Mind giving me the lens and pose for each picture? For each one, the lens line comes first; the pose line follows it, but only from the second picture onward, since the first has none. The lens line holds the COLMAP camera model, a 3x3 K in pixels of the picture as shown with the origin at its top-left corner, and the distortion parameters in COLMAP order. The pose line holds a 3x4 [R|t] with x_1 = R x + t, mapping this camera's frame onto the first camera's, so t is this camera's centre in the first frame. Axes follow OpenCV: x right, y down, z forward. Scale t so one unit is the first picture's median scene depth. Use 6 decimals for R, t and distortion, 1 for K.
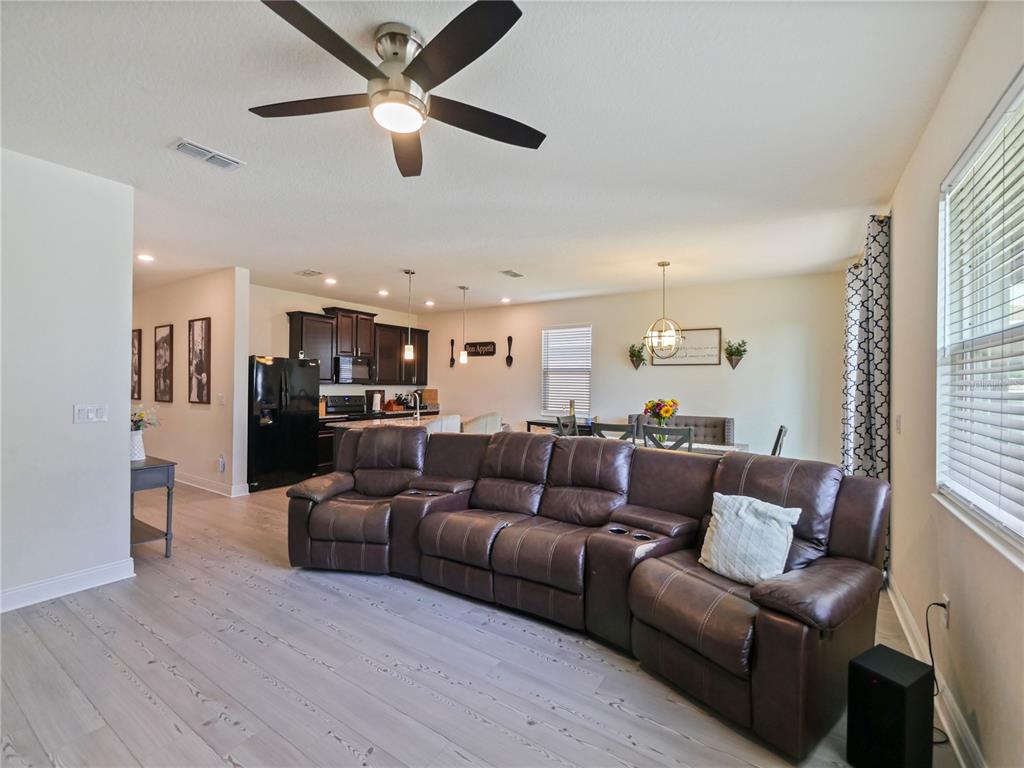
lens RADIAL K [[442.3, 0, 509.5], [0, 442.3, 383.9], [0, 0, 1]] dist [-0.003894, -0.000644]
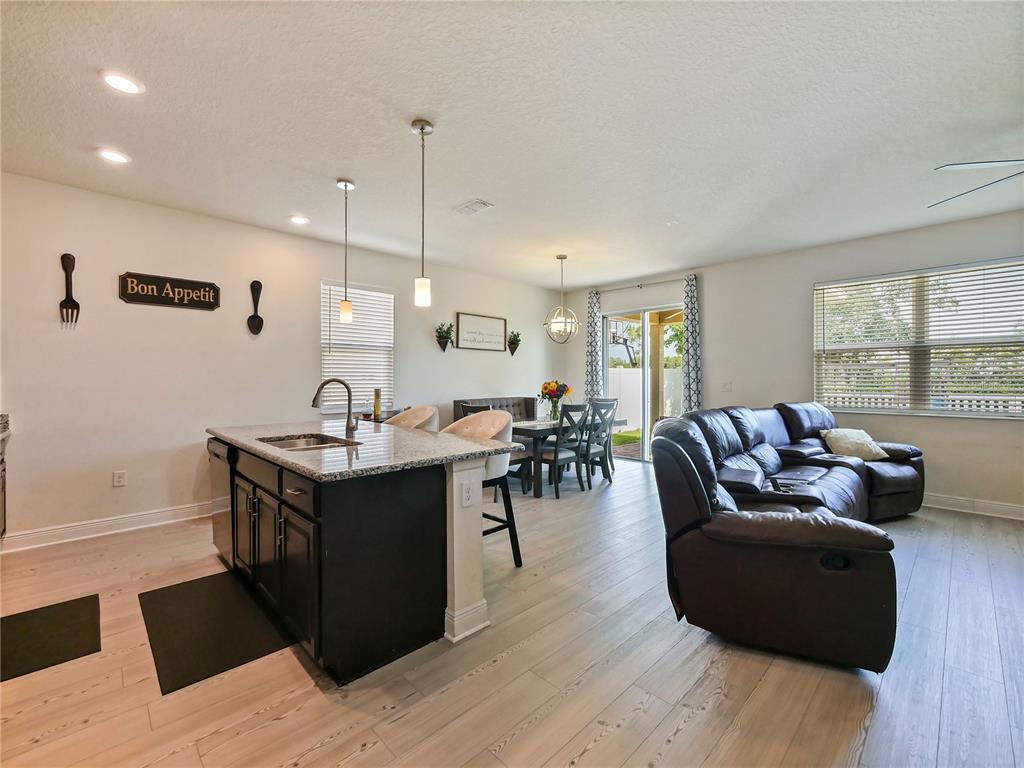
lens RADIAL K [[442.3, 0, 509.5], [0, 442.3, 383.9], [0, 0, 1]] dist [-0.003894, -0.000644]
pose [[0.223908, -0.018277, 0.974439, -0.568531], [0.003524, 0.999833, 0.017943, 0.017659], [-0.974604, -0.000584, 0.223935, 0.662718]]
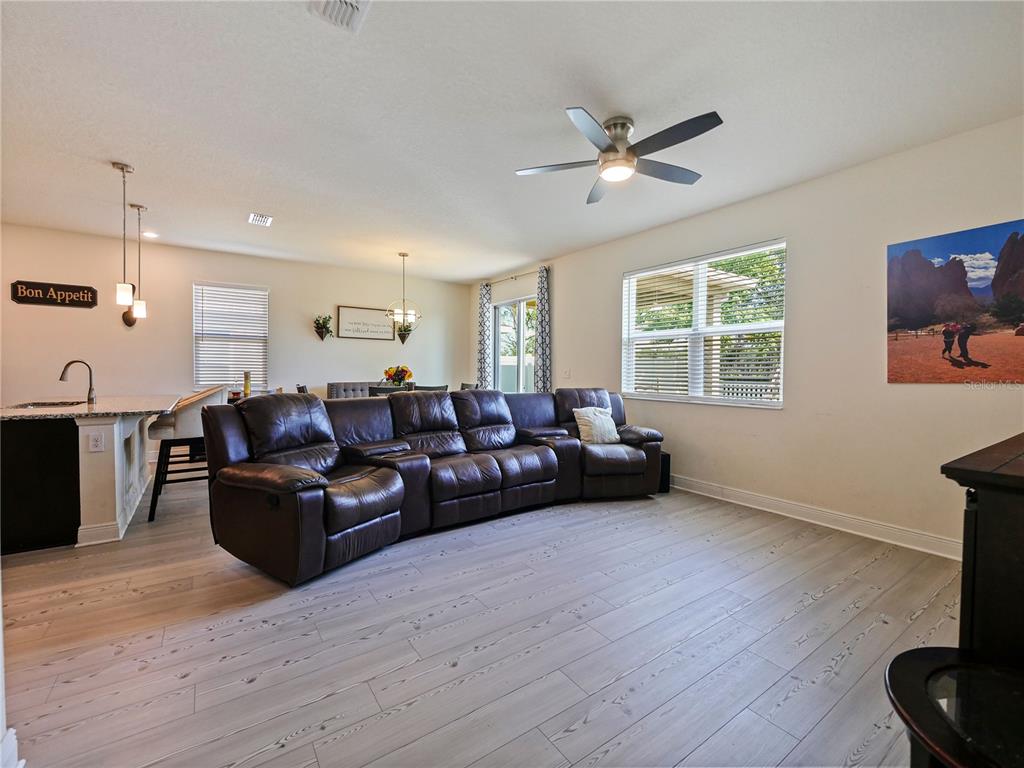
lens RADIAL K [[443.9, 0, 510.6], [0, 443.9, 373.6], [0, 0, 1]] dist [-0.004357, -0.000401]
pose [[0.379308, -0.013600, 0.925170, -0.505379], [-0.004617, 0.999852, 0.016591, 0.025541], [-0.925259, -0.010564, 0.379189, 0.197343]]
